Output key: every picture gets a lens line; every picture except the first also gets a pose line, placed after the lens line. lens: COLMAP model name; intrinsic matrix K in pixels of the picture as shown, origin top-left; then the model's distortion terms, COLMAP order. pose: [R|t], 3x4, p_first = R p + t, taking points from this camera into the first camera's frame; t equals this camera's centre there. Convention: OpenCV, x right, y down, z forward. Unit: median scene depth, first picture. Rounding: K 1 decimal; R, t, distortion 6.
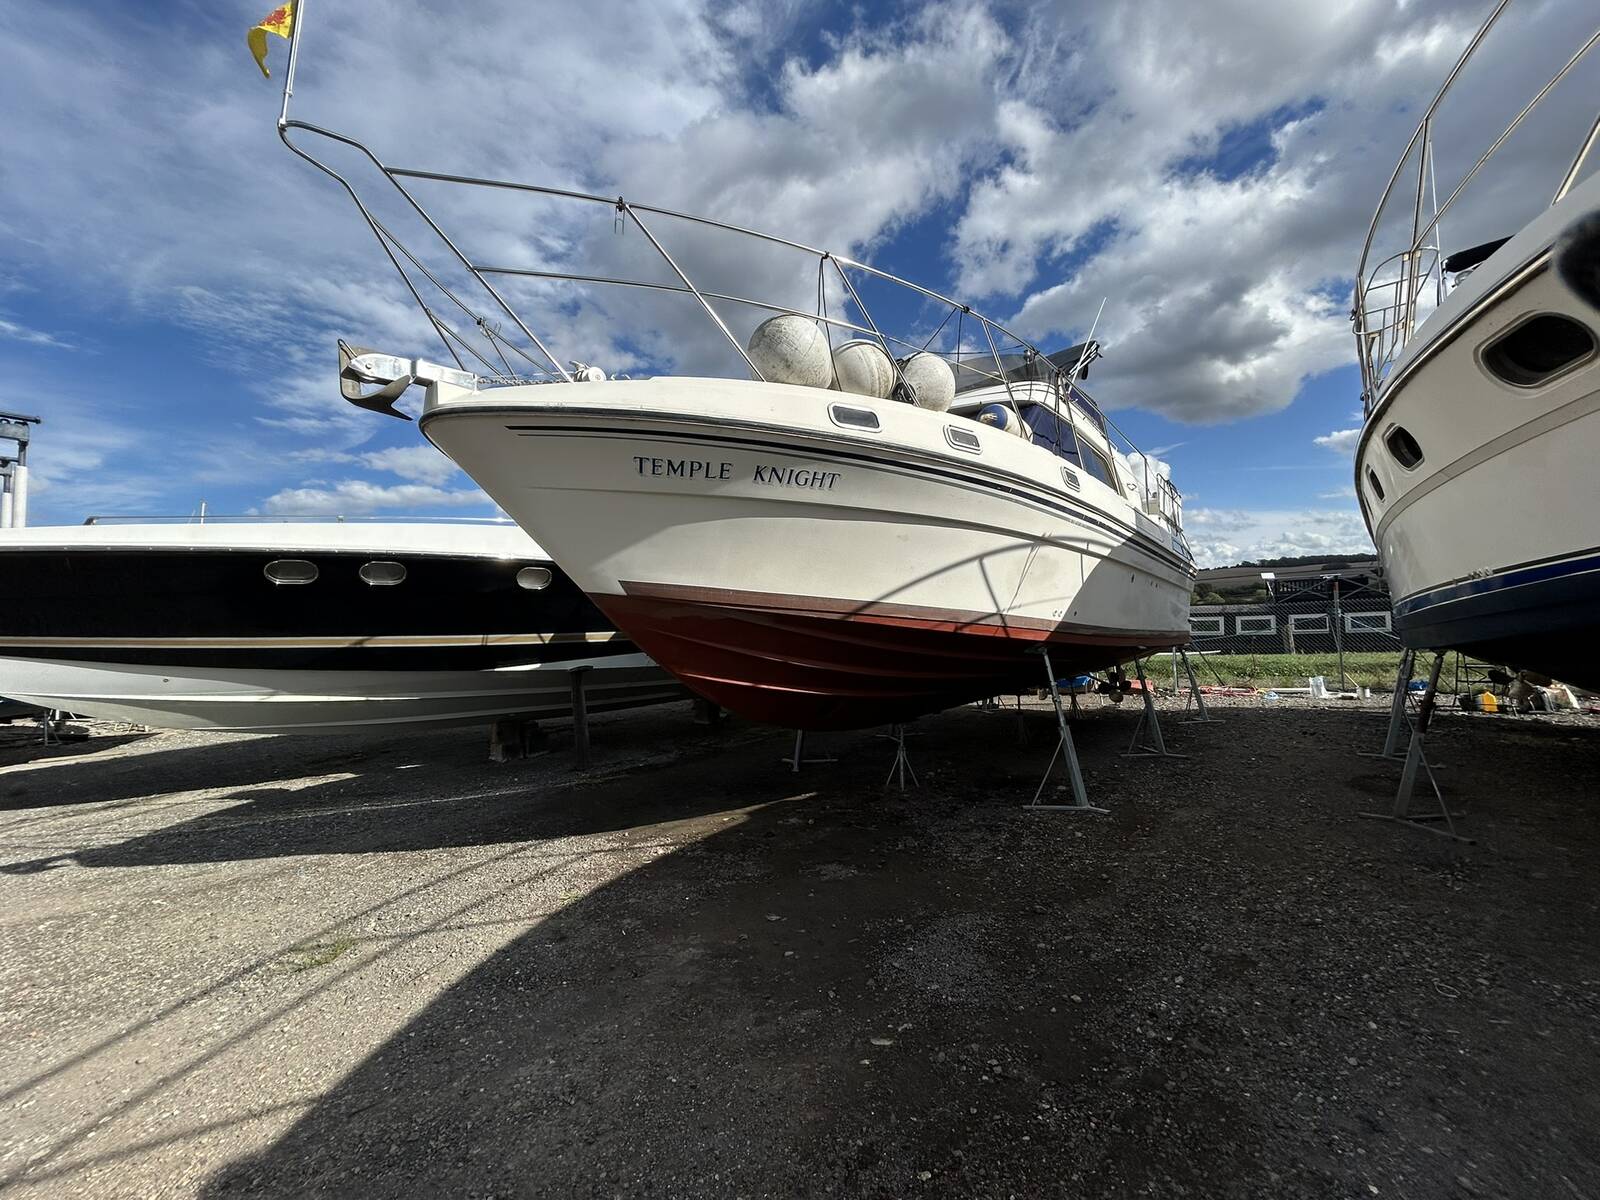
lens RADIAL K [[641.8, 0, 804.8], [0, 641.8, 579.0], [0, 0, 1]] dist [-0.001734, 0.000624]
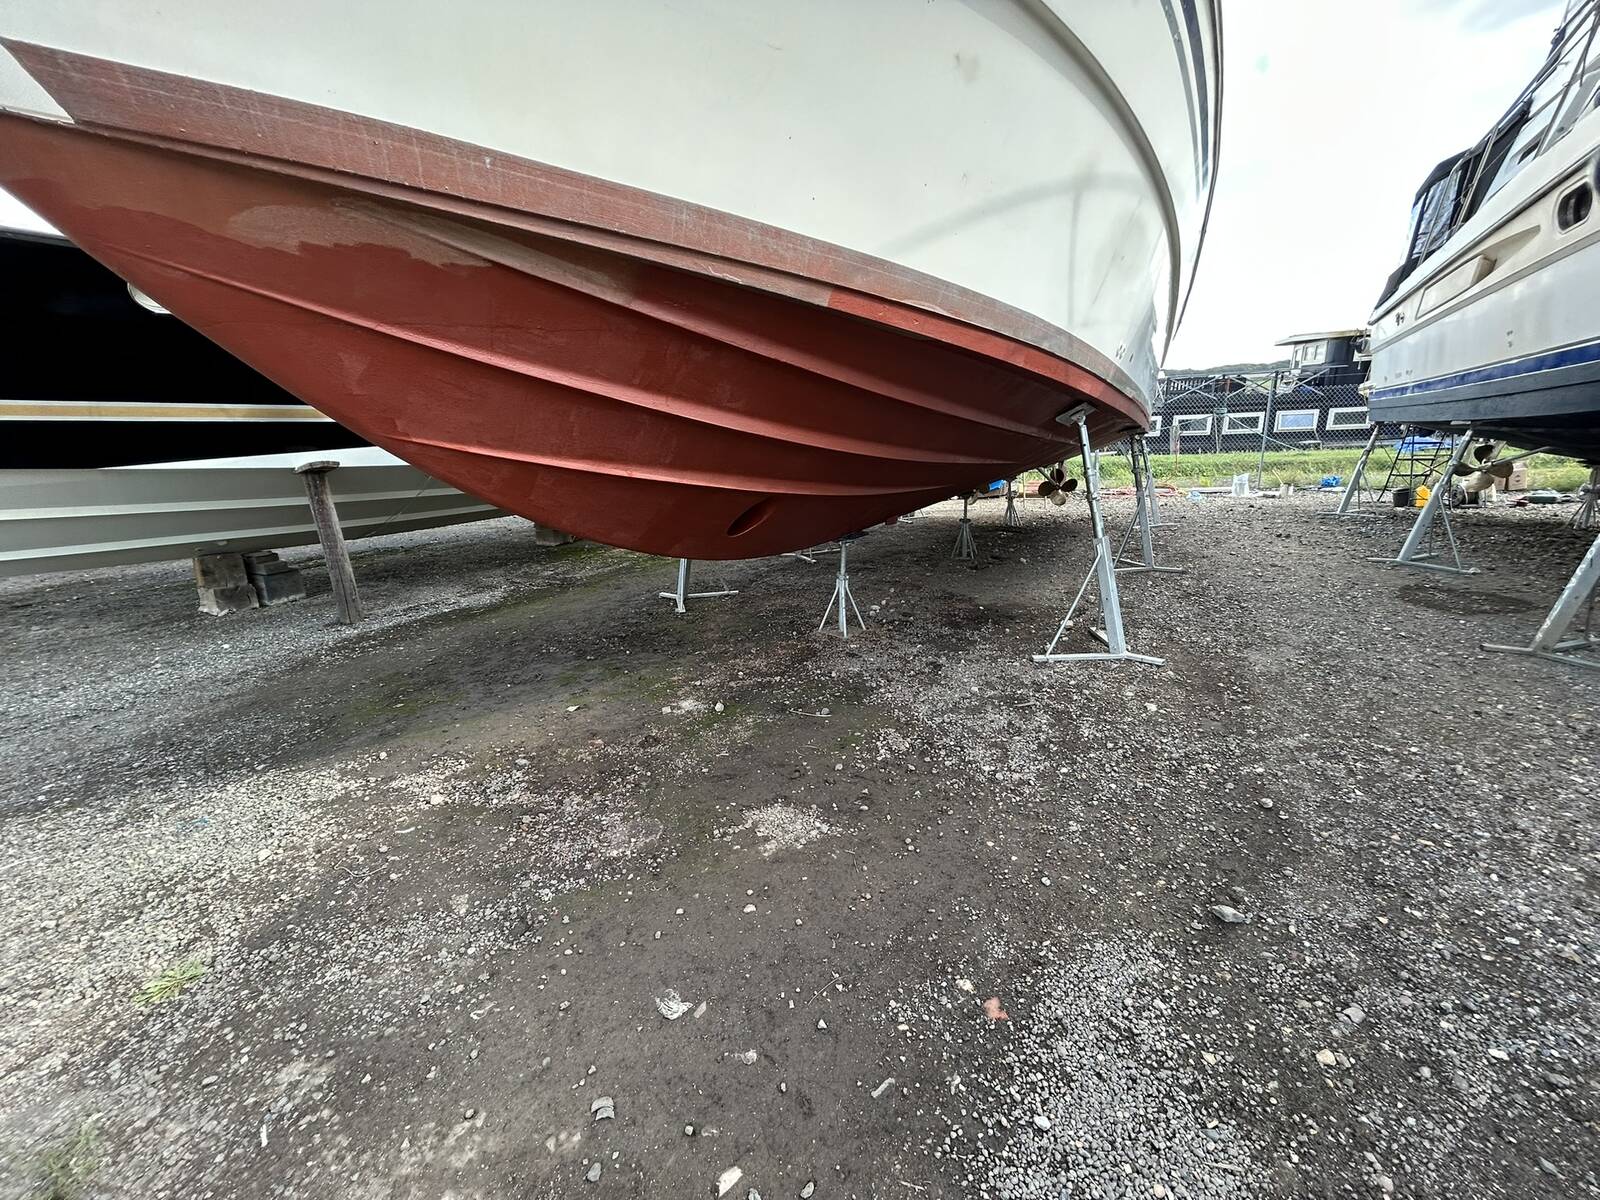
lens RADIAL K [[641.8, 0, 799.4], [0, 641.8, 589.7], [0, 0, 1]] dist [-0.001734, 0.000624]
pose [[0.981441, -0.045205, 0.186361, -0.027520], [-0.013186, 0.953611, 0.300754, 0.107169], [-0.191312, -0.297630, 0.935316, 0.535332]]
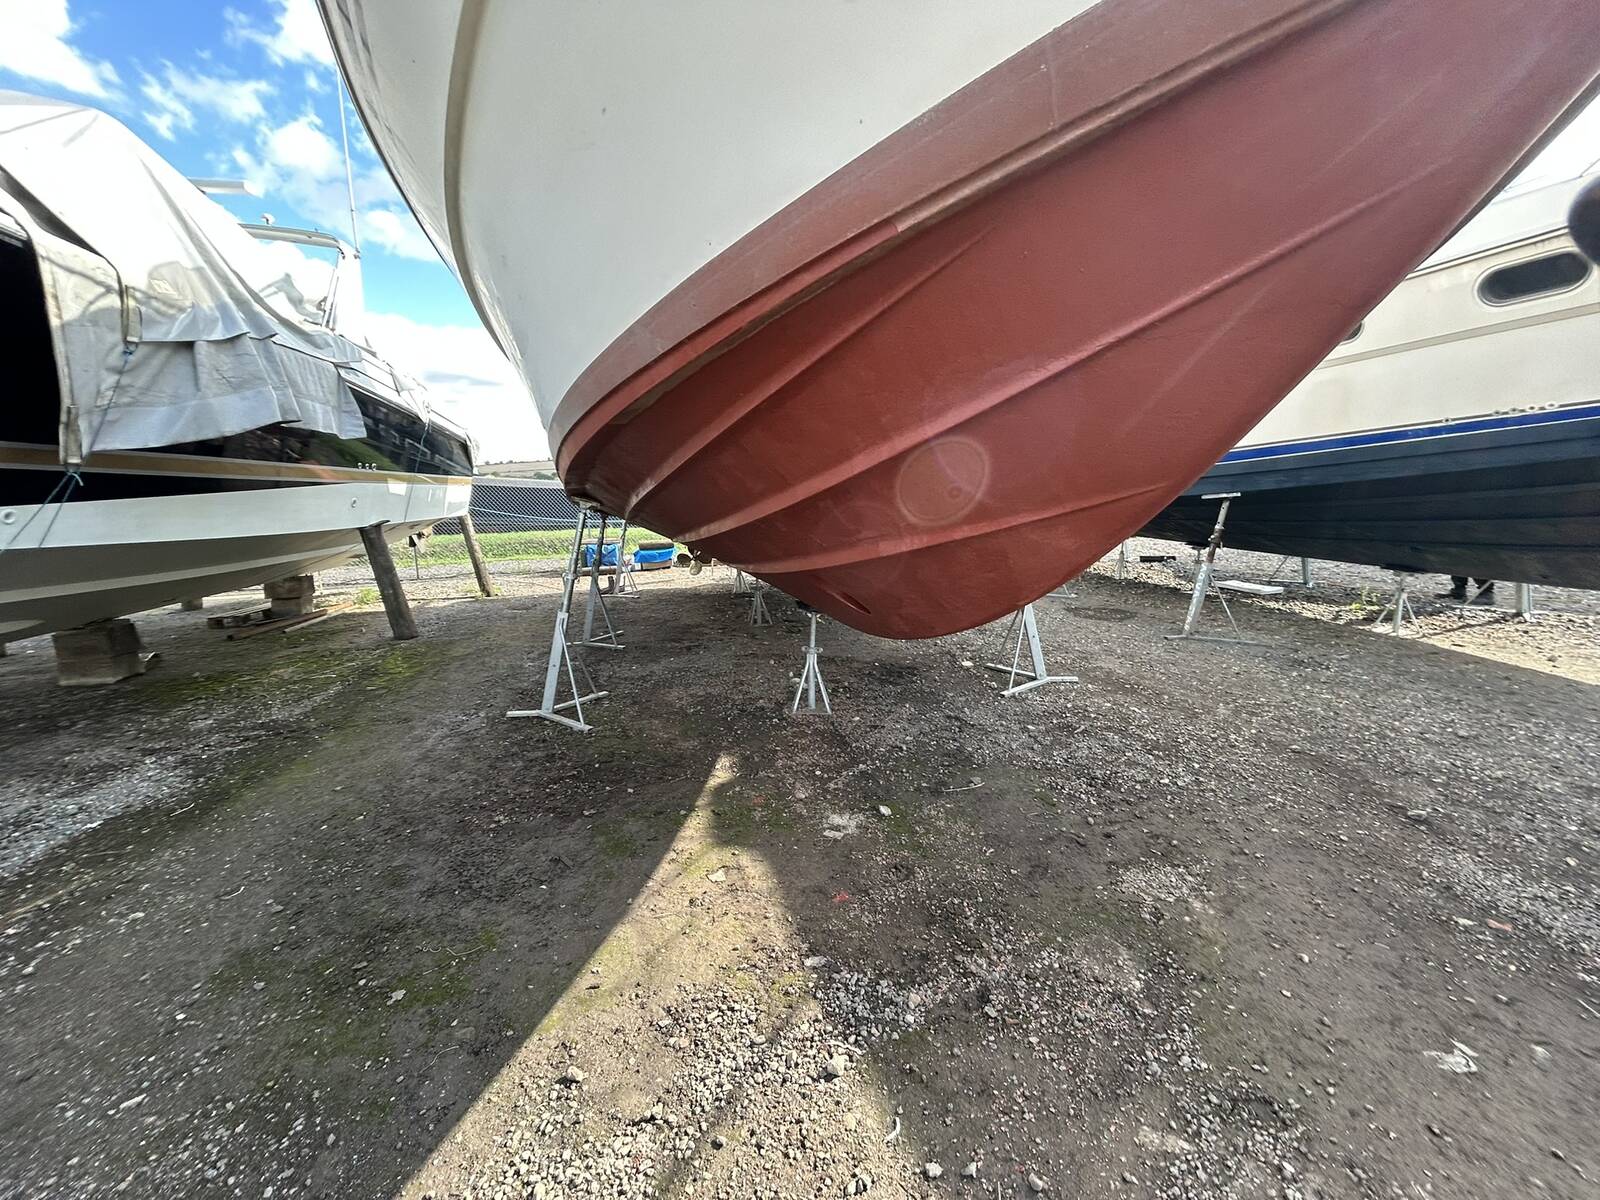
lens RADIAL K [[641.8, 0, 799.0], [0, 641.8, 611.1], [0, 0, 1]] dist [-0.001734, 0.000624]
pose [[0.616088, -0.111715, 0.779715, -0.488888], [-0.066738, 0.978928, 0.192991, 0.150335], [-0.784845, -0.170936, 0.595650, 0.912284]]
